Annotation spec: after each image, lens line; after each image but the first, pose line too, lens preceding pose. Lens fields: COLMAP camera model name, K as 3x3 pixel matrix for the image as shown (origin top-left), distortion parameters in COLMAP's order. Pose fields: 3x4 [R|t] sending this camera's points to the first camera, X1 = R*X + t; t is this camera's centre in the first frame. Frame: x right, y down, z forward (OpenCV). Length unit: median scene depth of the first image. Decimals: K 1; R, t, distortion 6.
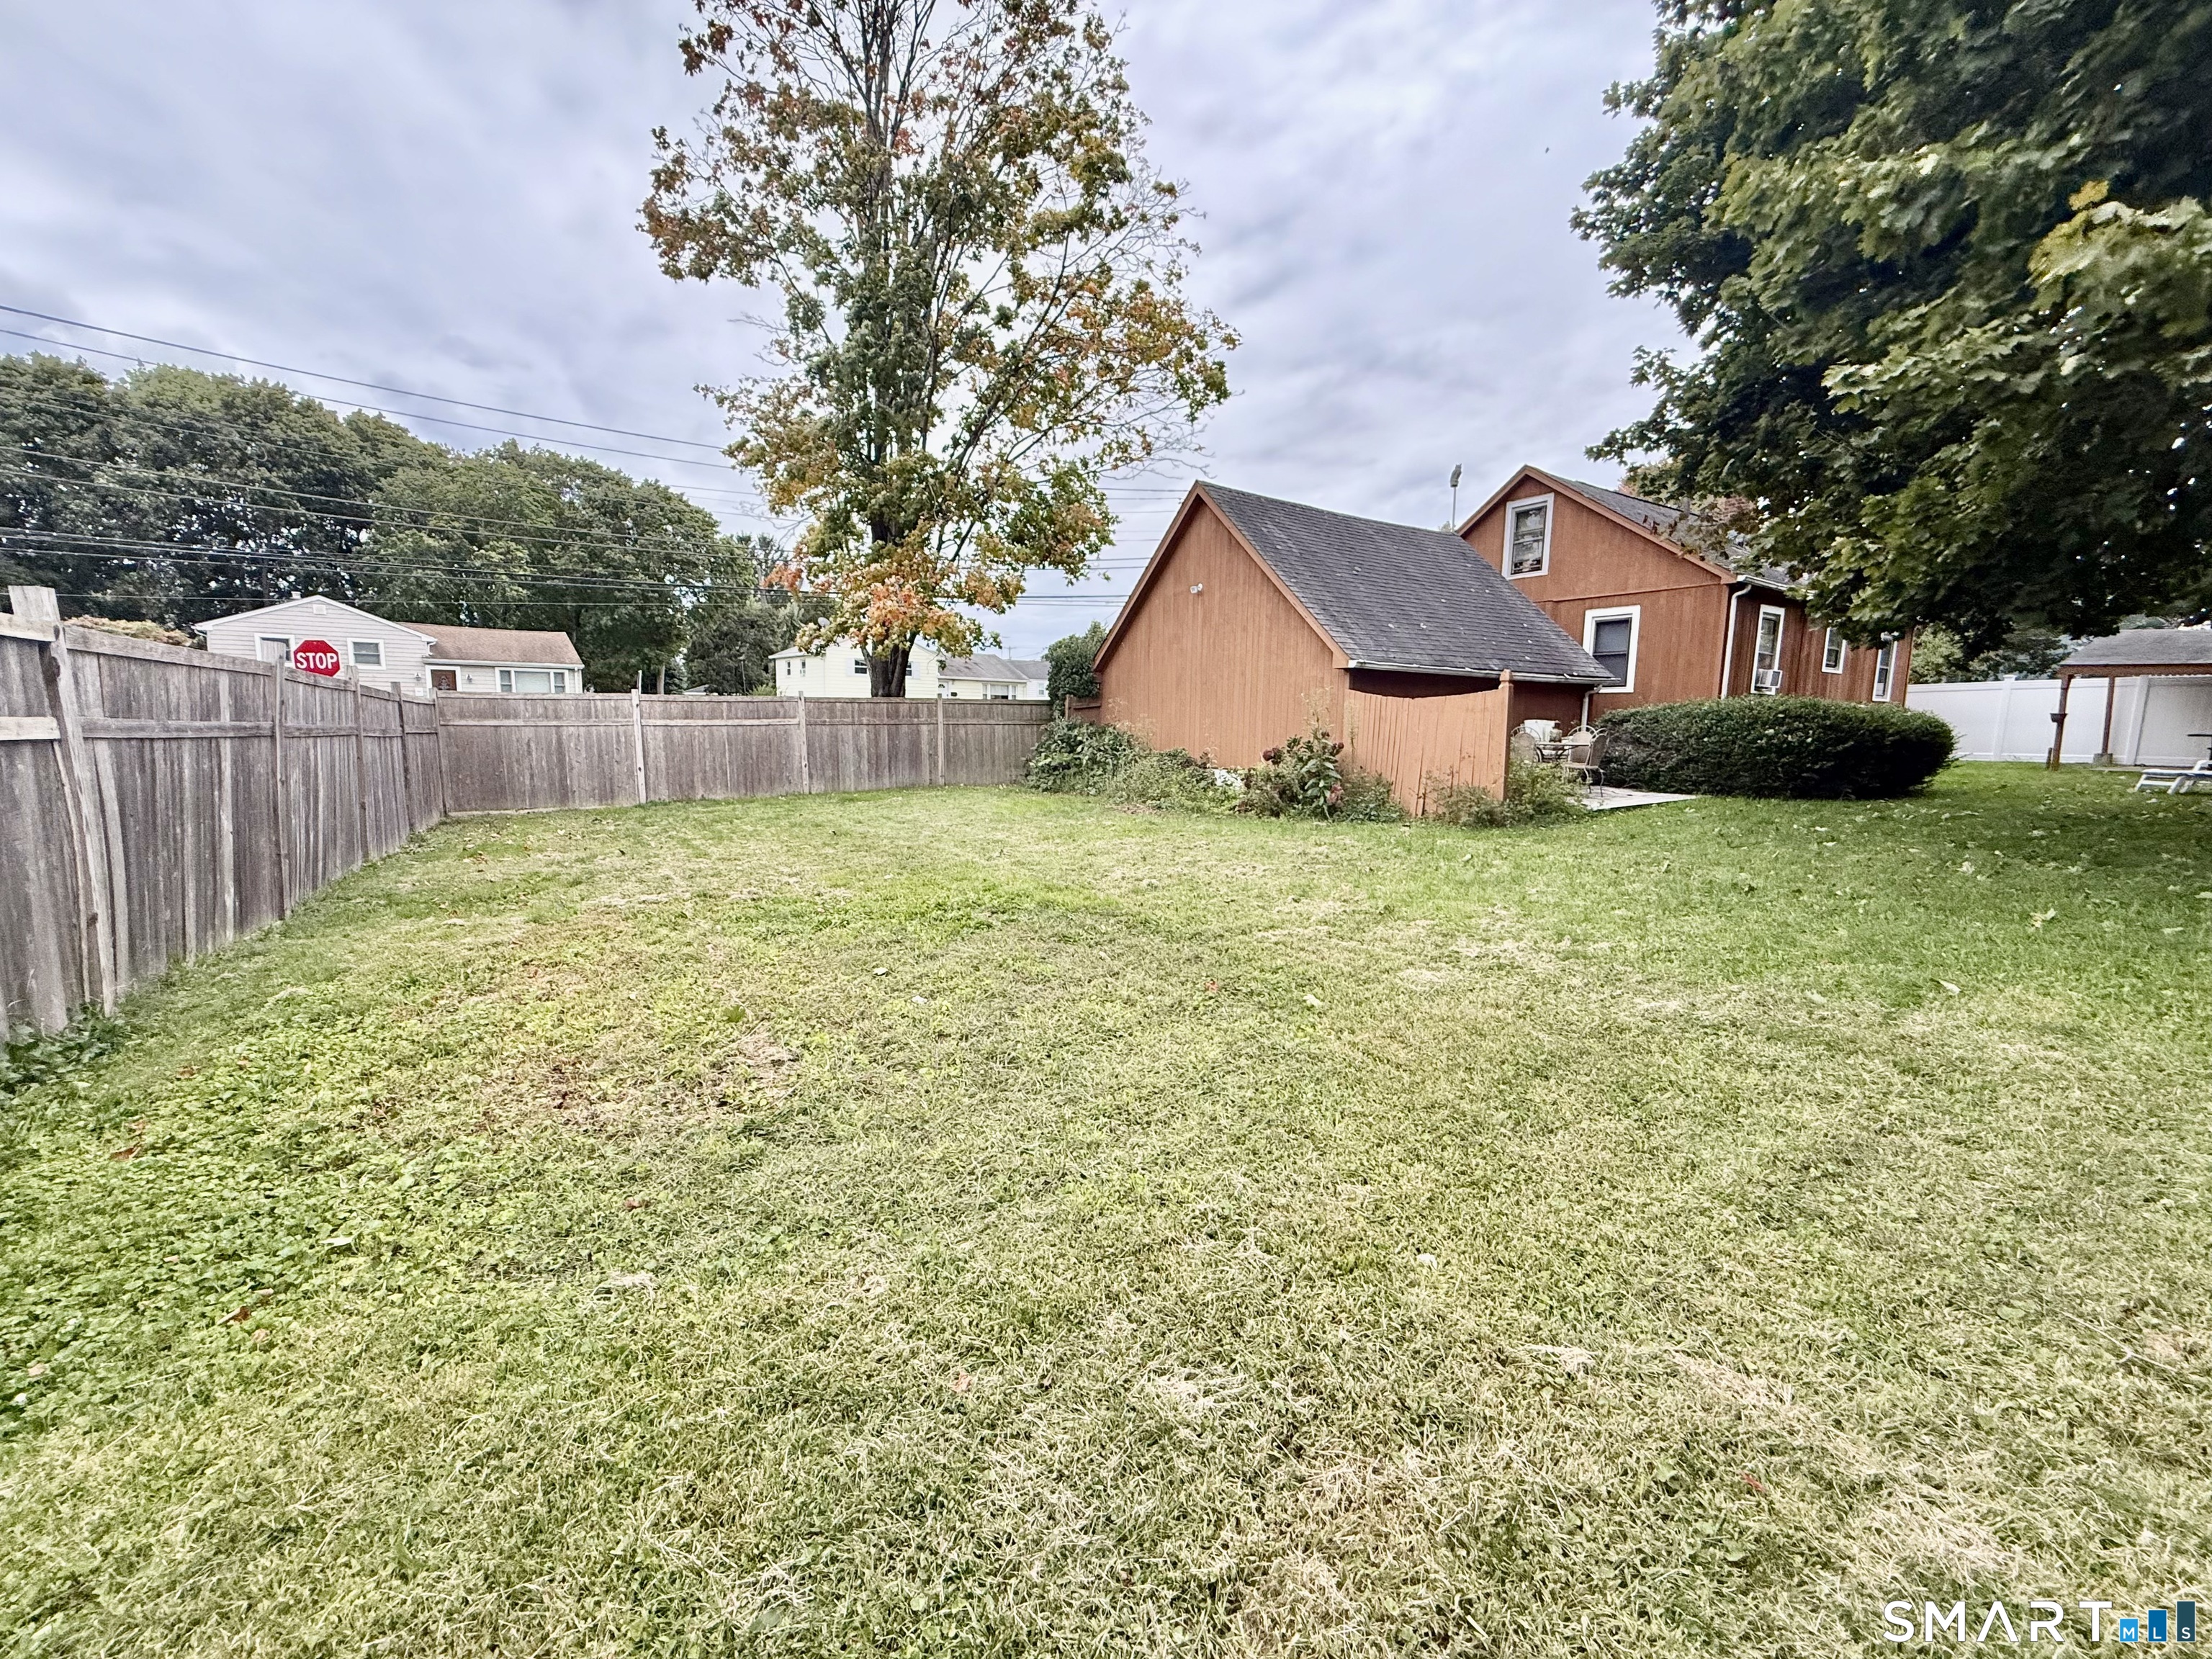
lens RADIAL K [[886.2, 0, 1108.9], [0, 886.2, 824.6], [0, 0, 1]] dist [0.000458, 0.000063]
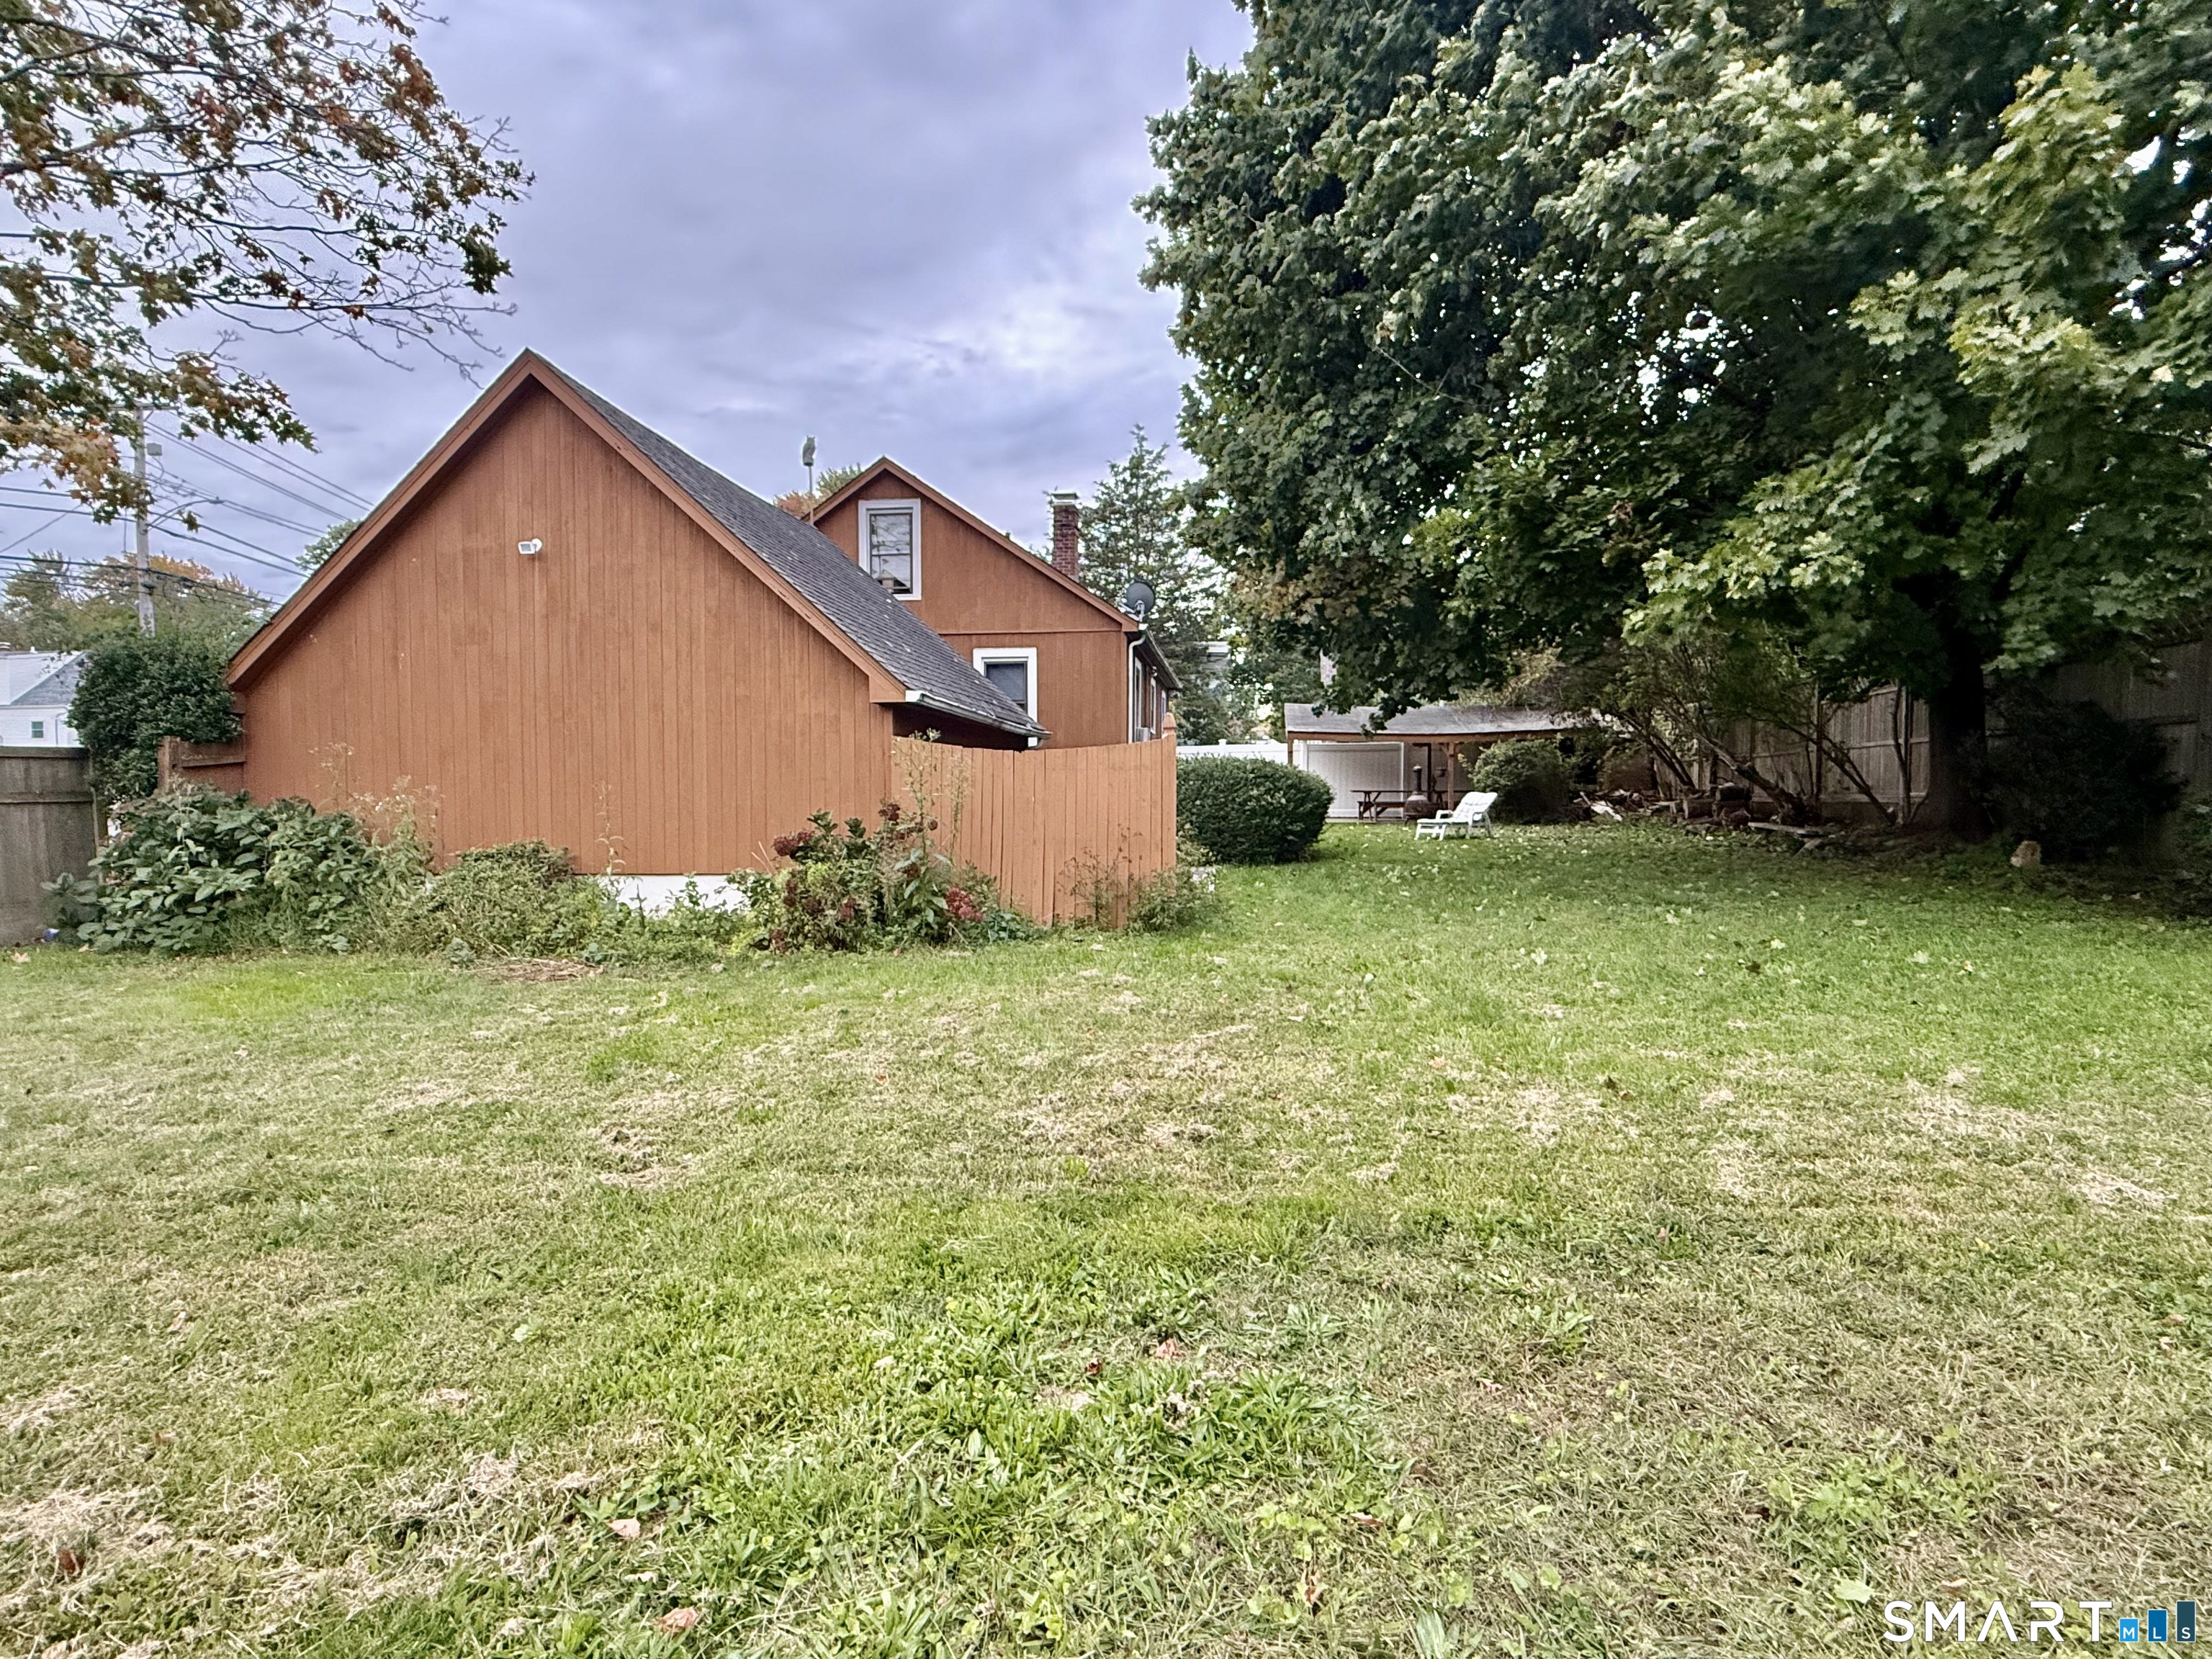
lens RADIAL K [[1114.9, 0, 1104.9], [0, 1114.9, 830.9], [0, 0, 1]] dist [-0.000733, 0.000047]
pose [[0.629477, -0.042846, 0.775837, -0.206863], [0.103150, 0.994249, -0.028783, -0.036607], [-0.770142, 0.098145, 0.630277, 0.305144]]
